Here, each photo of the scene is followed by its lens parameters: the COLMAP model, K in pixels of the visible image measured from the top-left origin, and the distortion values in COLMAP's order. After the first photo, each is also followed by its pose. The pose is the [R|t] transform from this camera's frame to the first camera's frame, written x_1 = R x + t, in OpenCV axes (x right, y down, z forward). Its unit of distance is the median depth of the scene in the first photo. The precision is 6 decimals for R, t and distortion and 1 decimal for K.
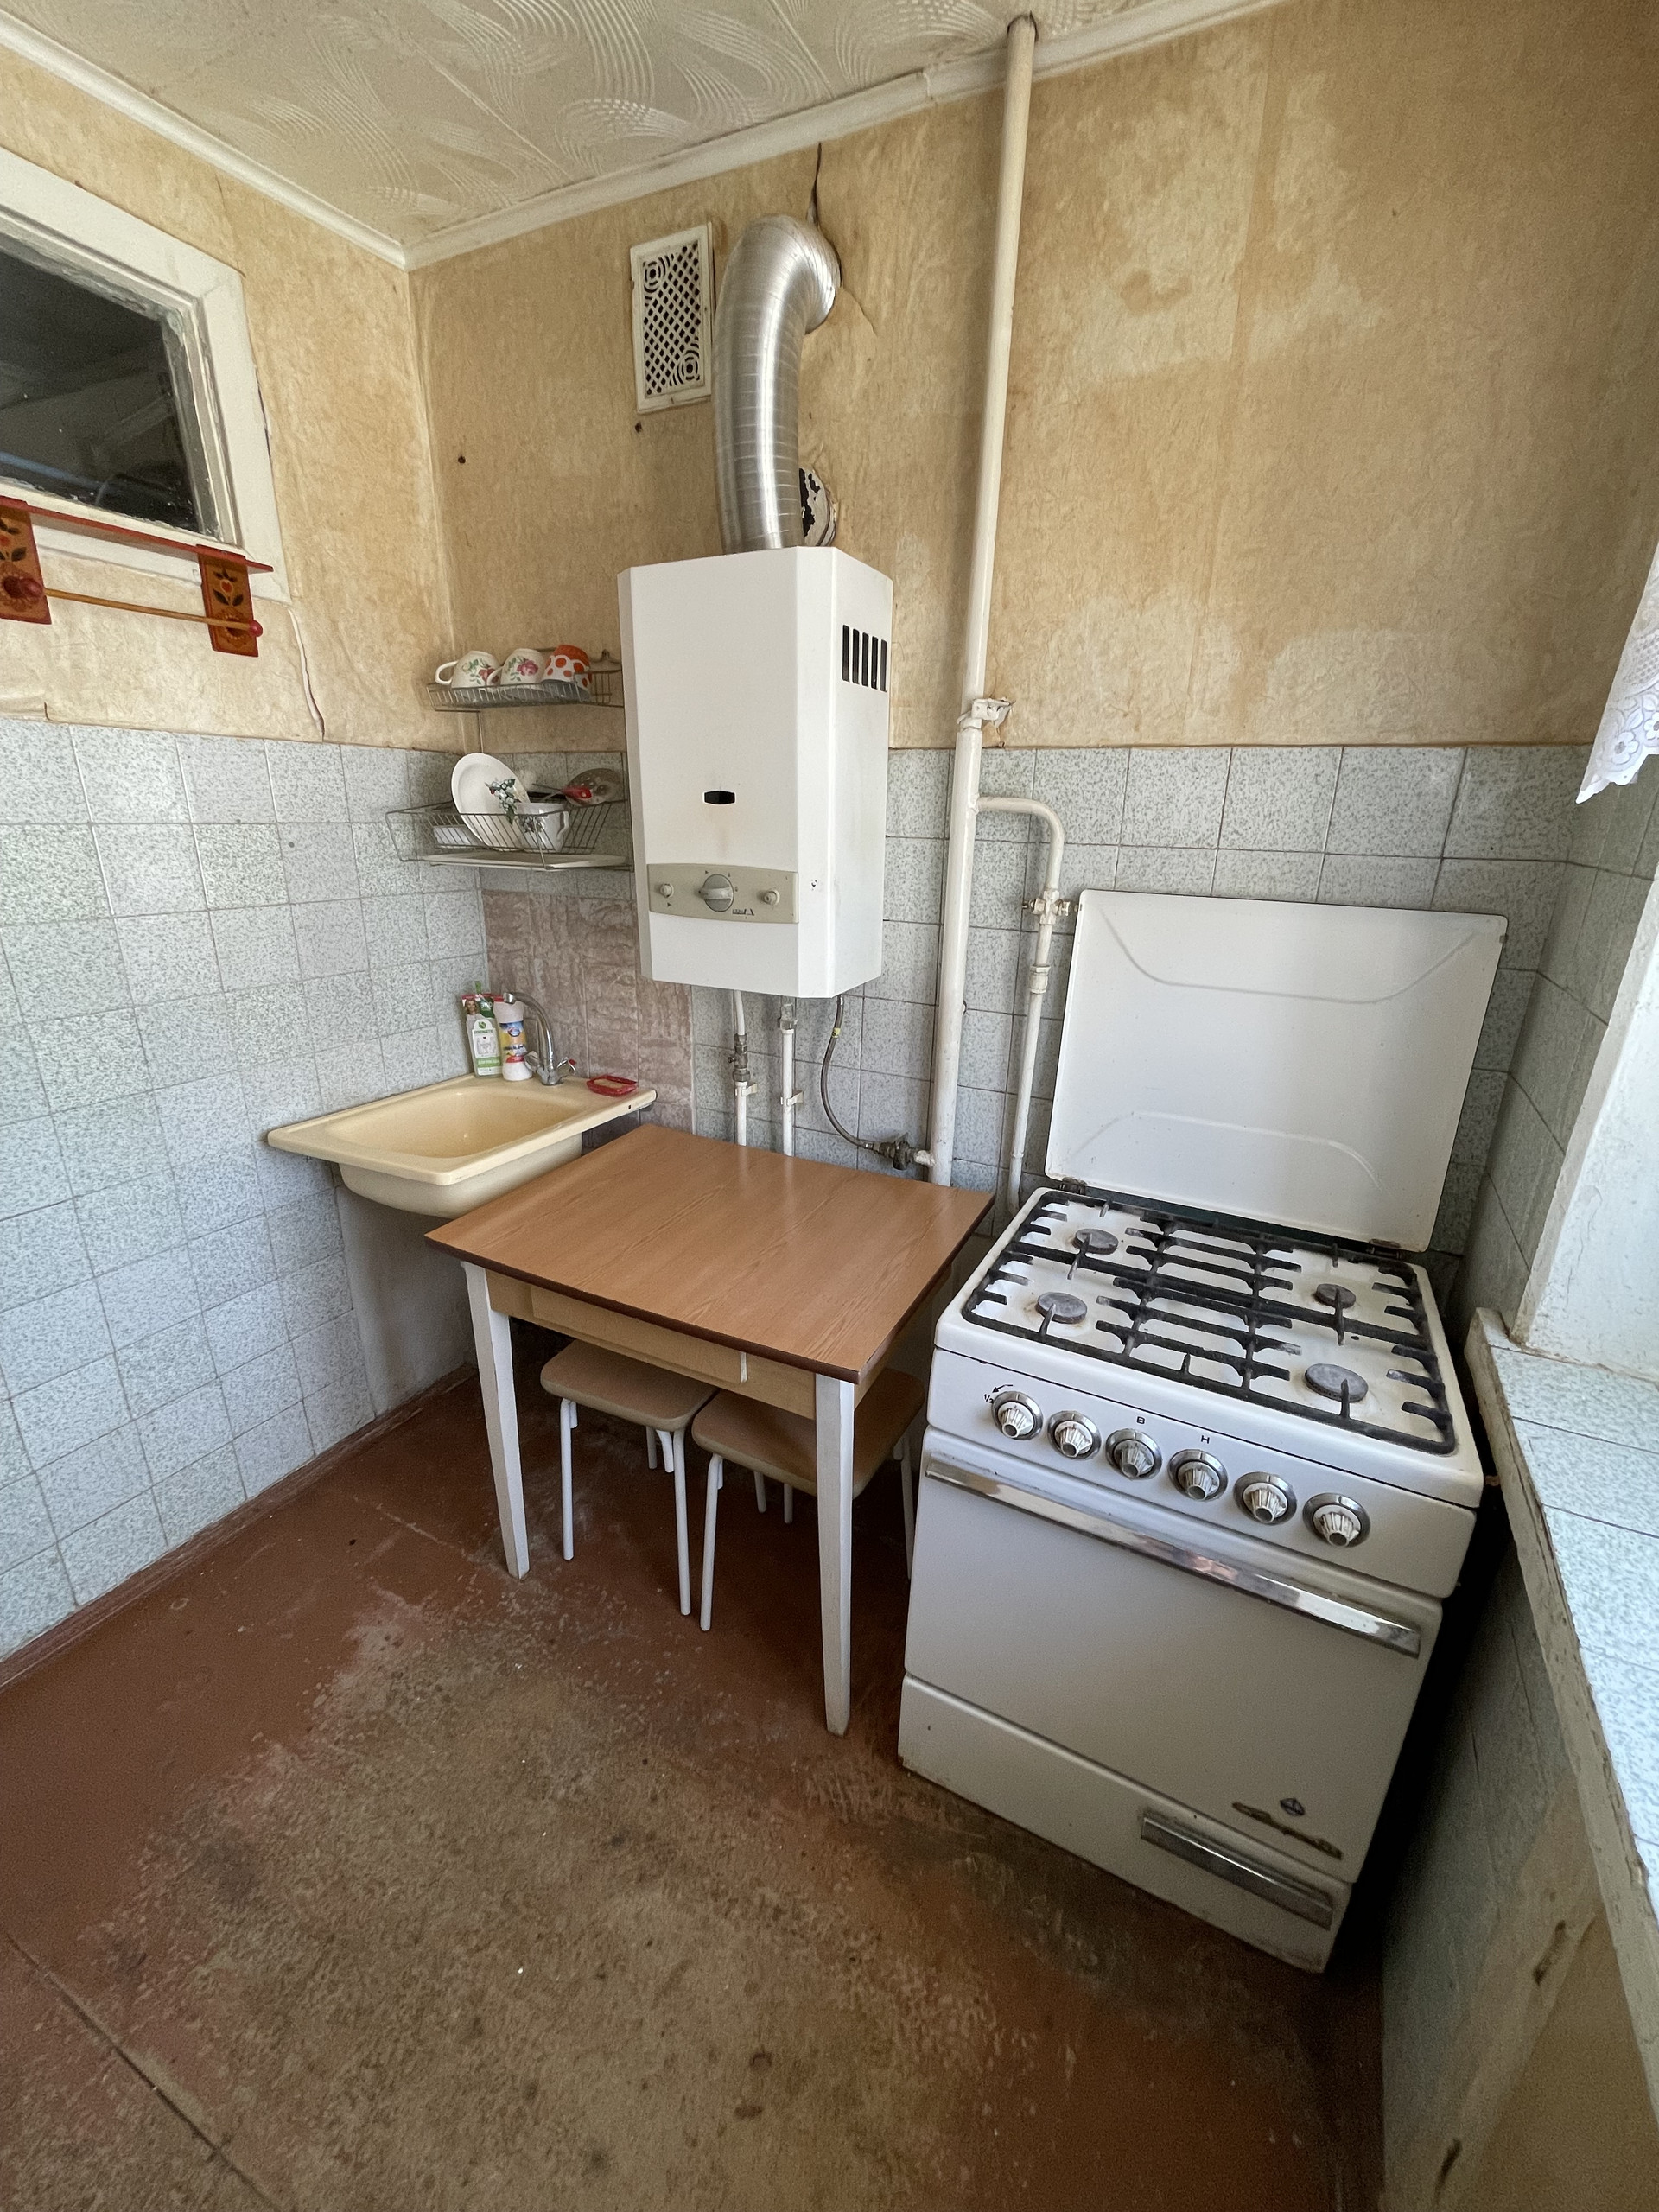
lens RADIAL K [[899.7, 0, 827.6], [0, 899.7, 1111.0], [0, 0, 1]] dist [0.000067, 0.000157]
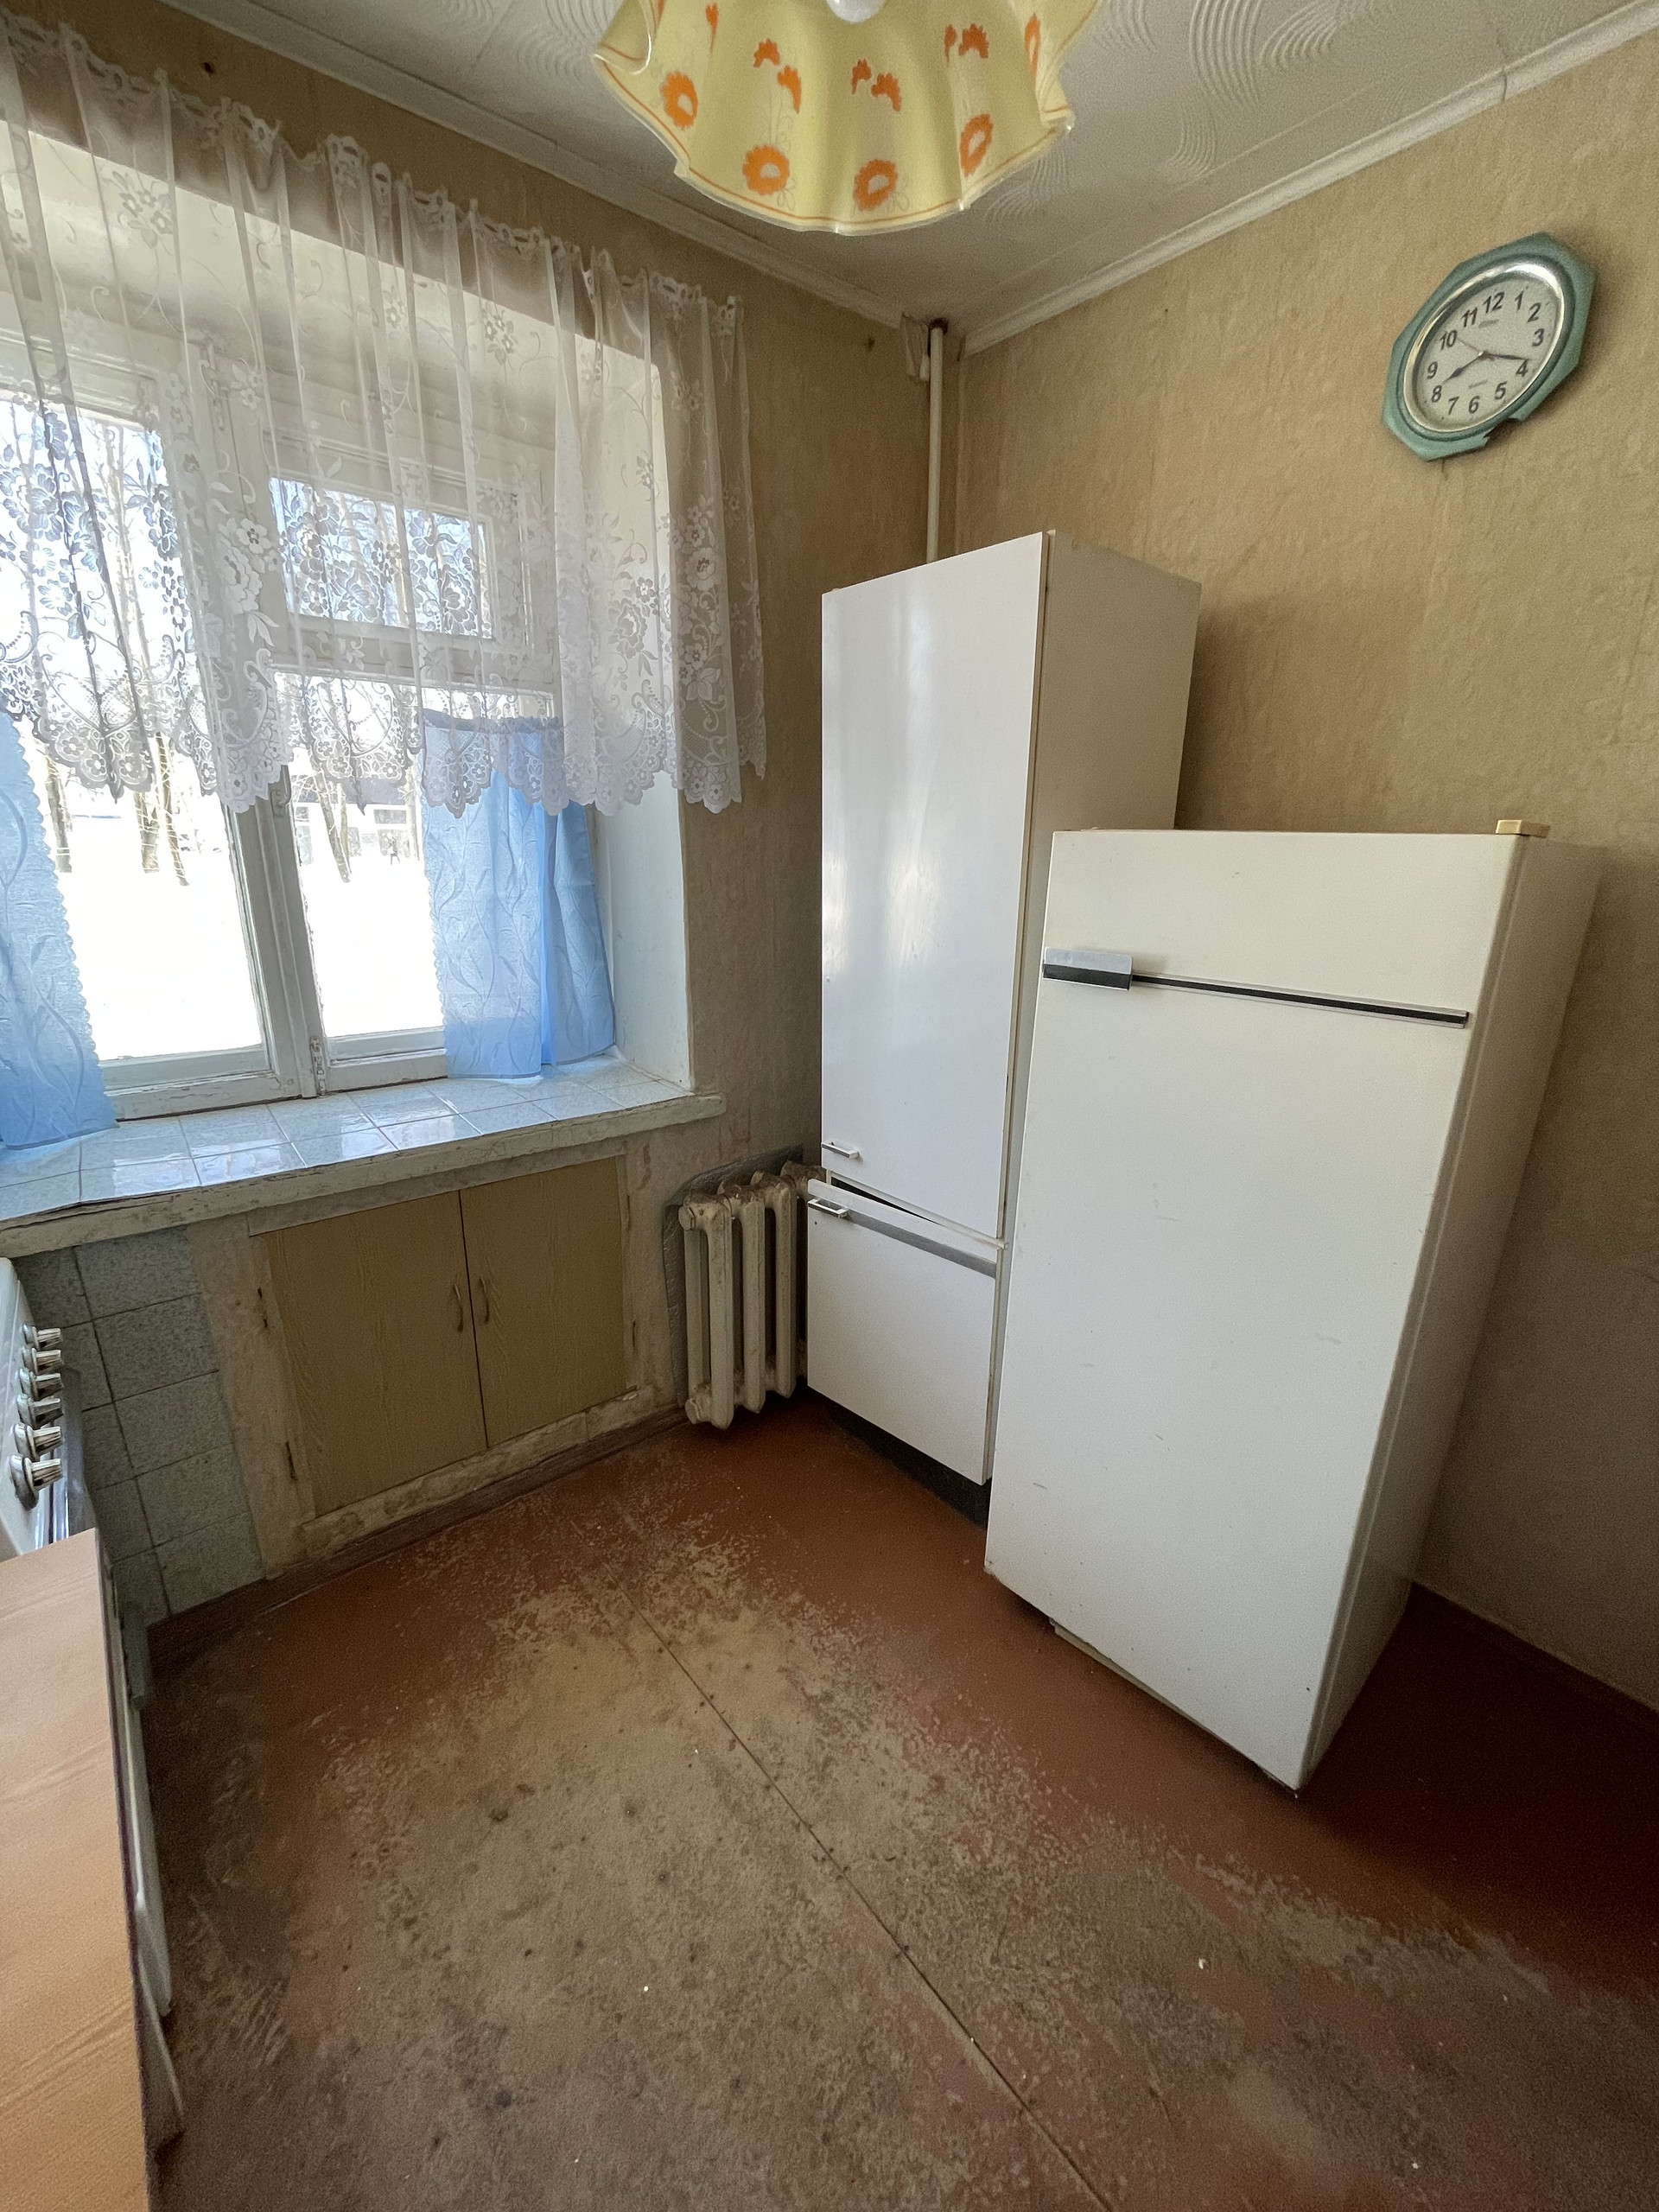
lens RADIAL K [[899.7, 0, 825.8], [0, 899.7, 1108.6], [0, 0, 1]] dist [0.000067, 0.000157]
pose [[-0.919133, -0.134602, 0.370238, -0.763439], [0.108614, 0.816807, 0.566594, -0.359302], [-0.378678, 0.560989, -0.736135, 1.125270]]
